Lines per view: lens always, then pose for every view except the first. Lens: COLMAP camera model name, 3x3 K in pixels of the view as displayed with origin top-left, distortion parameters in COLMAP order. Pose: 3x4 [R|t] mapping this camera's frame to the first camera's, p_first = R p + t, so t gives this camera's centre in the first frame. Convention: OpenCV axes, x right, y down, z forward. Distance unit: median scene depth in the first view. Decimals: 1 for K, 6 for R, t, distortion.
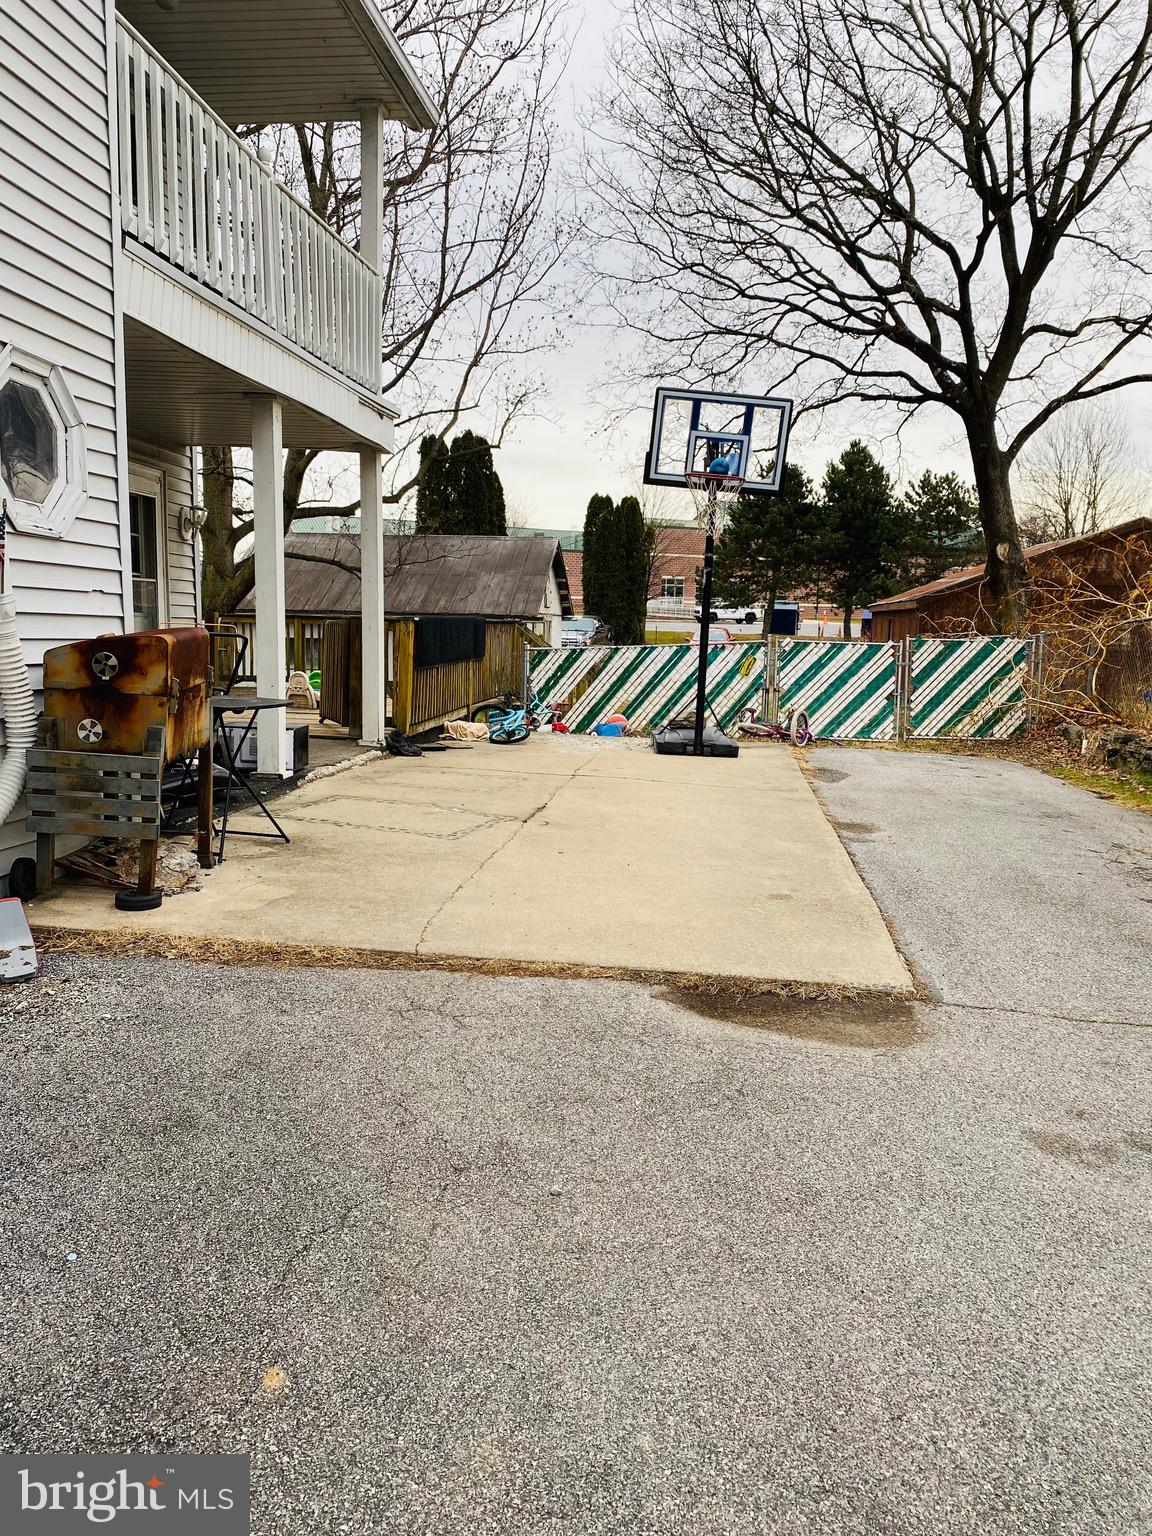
lens RADIAL K [[1184.8, 0, 565.4], [0, 1184.8, 759.5], [0, 0, 1]] dist [0.073232, -0.046432]
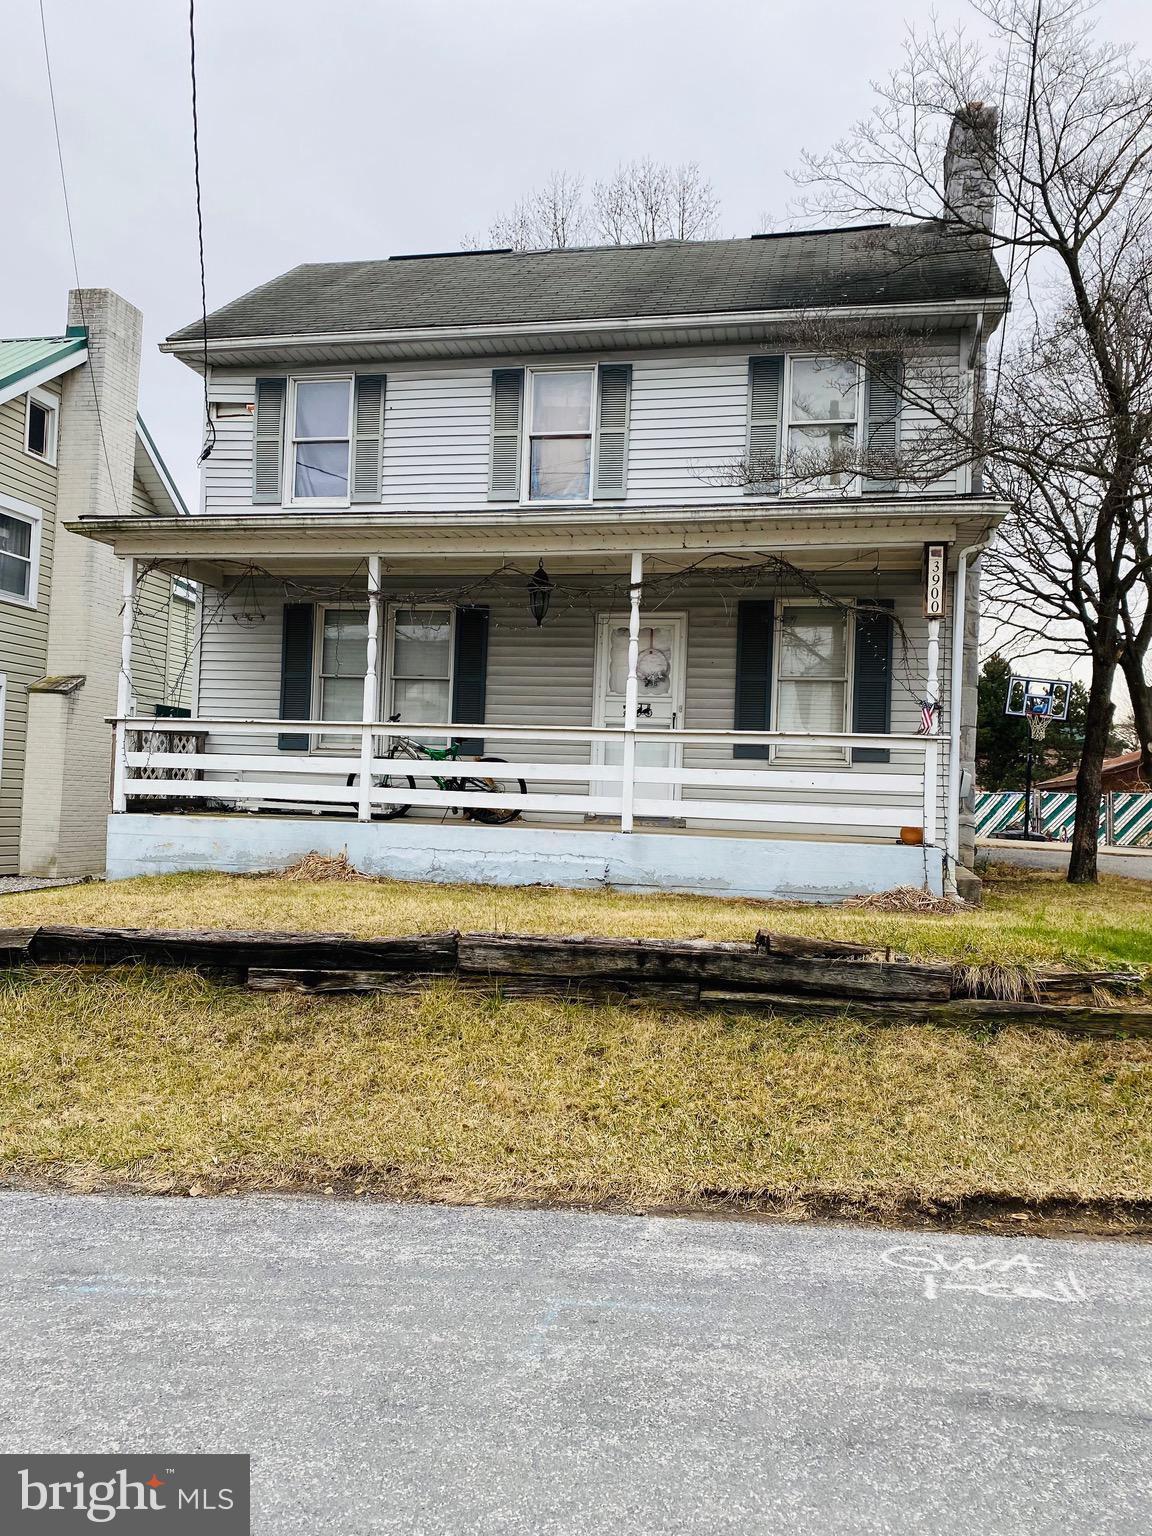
lens RADIAL K [[1168.5, 0, 576.0], [0, 1168.5, 768.0], [0, 0, 1]] dist [0.085569, -0.146547]
pose [[0.996944, 0.013734, -0.076897, -0.746812], [-0.024895, 0.988951, -0.146138, 0.278620], [0.074040, 0.147606, 0.986271, -1.635759]]
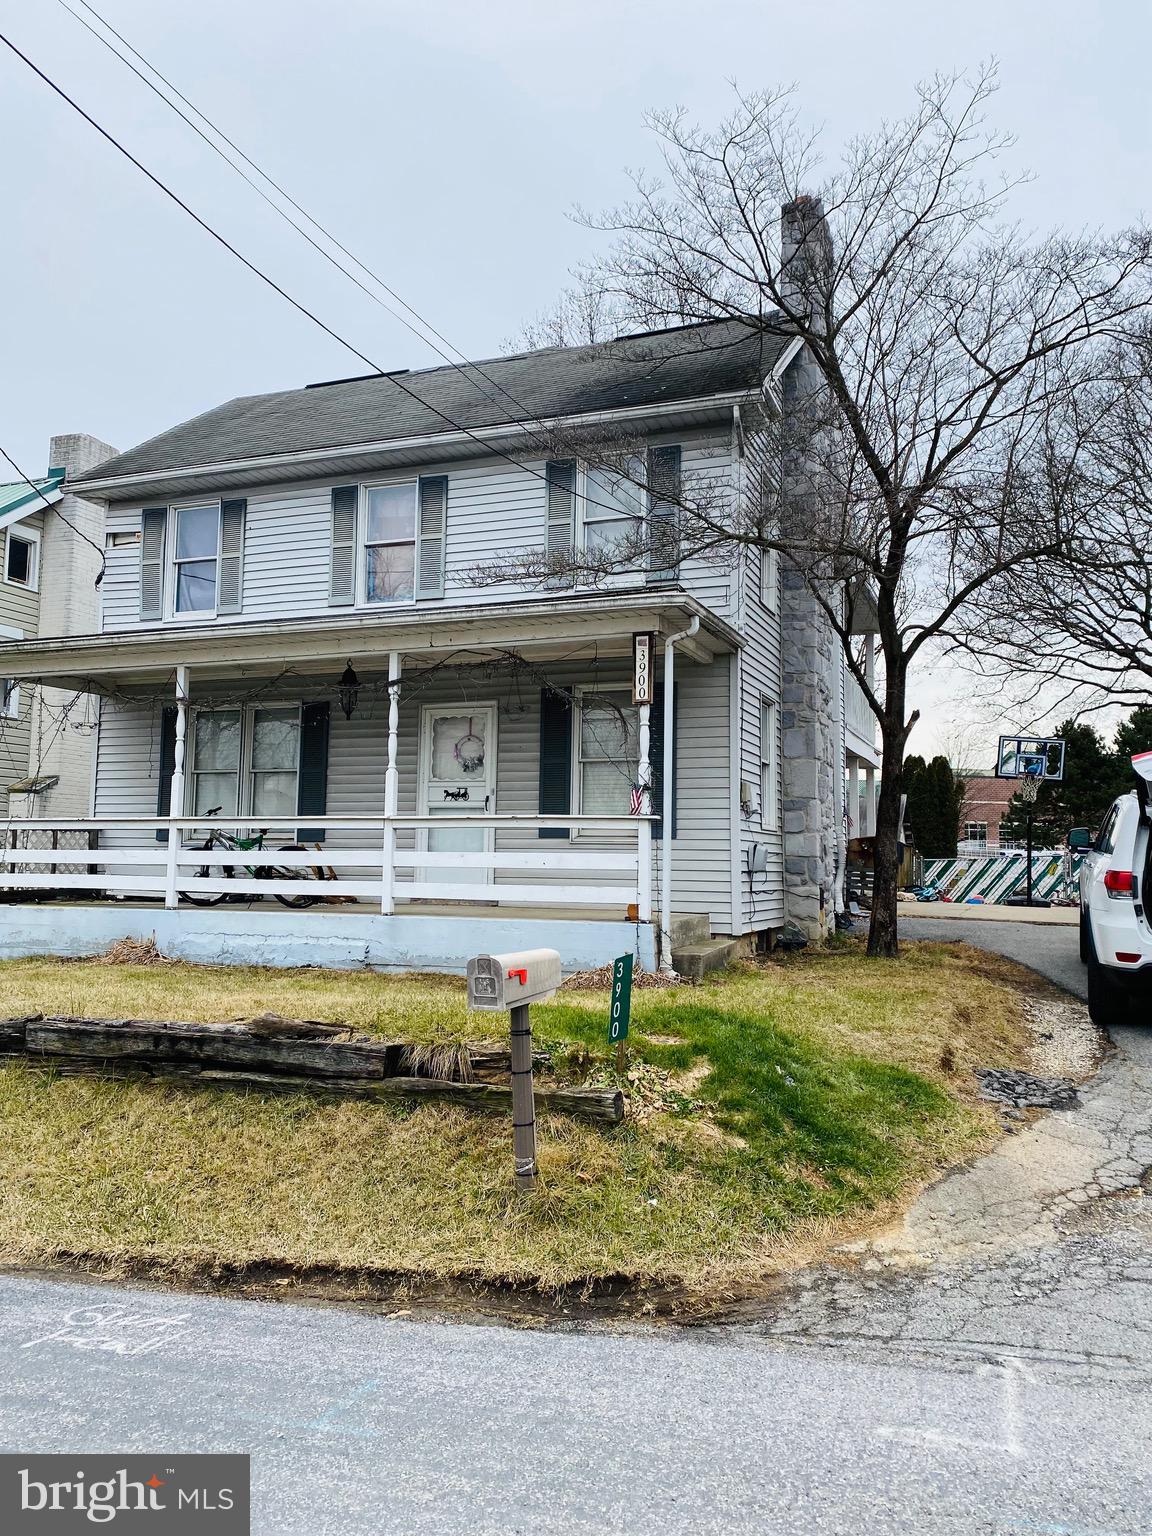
lens RADIAL K [[1162.5, 0, 574.5], [0, 1162.5, 760.9], [0, 0, 1]] dist [0.083174, -0.154091]
pose [[0.972643, -0.028506, -0.230548, -0.254909], [-0.019854, 0.978610, -0.204763, 0.258326], [0.231453, 0.203738, 0.951273, -1.633975]]
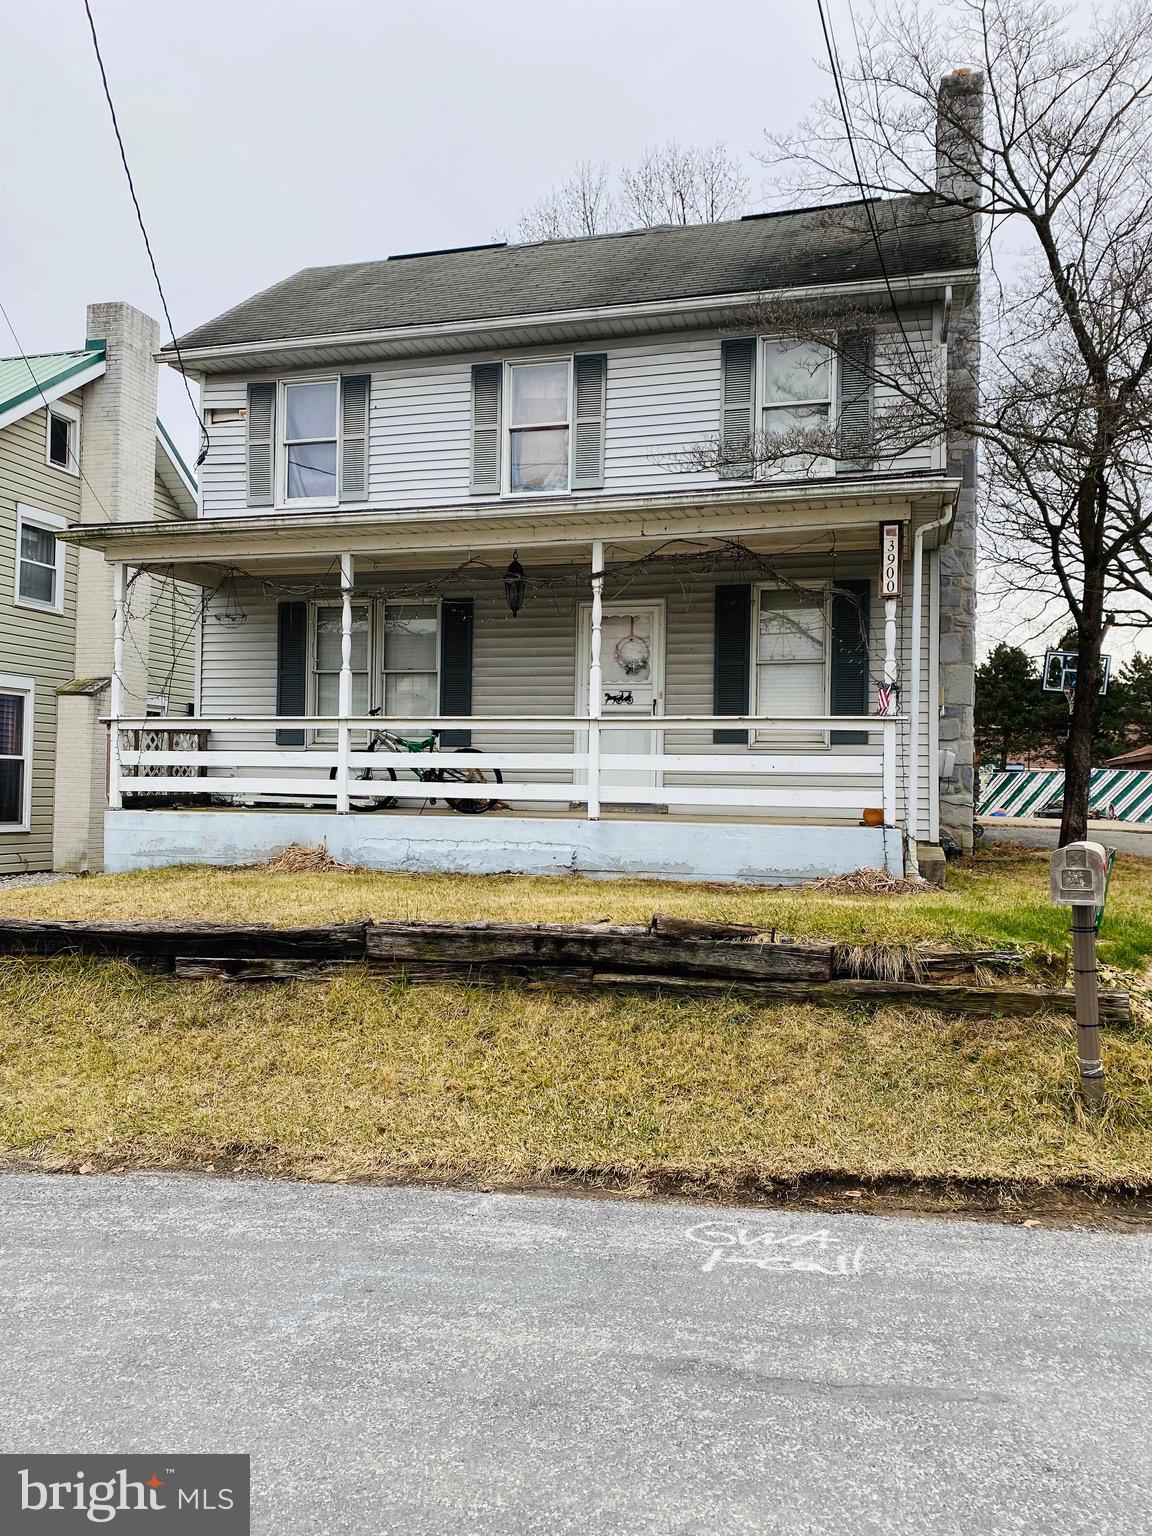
lens RADIAL K [[1165.3, 0, 576.0], [0, 1165.3, 768.0], [0, 0, 1]] dist [0.088177, -0.154182]
pose [[0.989274, -0.007162, -0.145897, -0.617629], [-0.012605, 0.990885, -0.134117, 0.276987], [0.145528, 0.134517, 0.980167, -1.635251]]
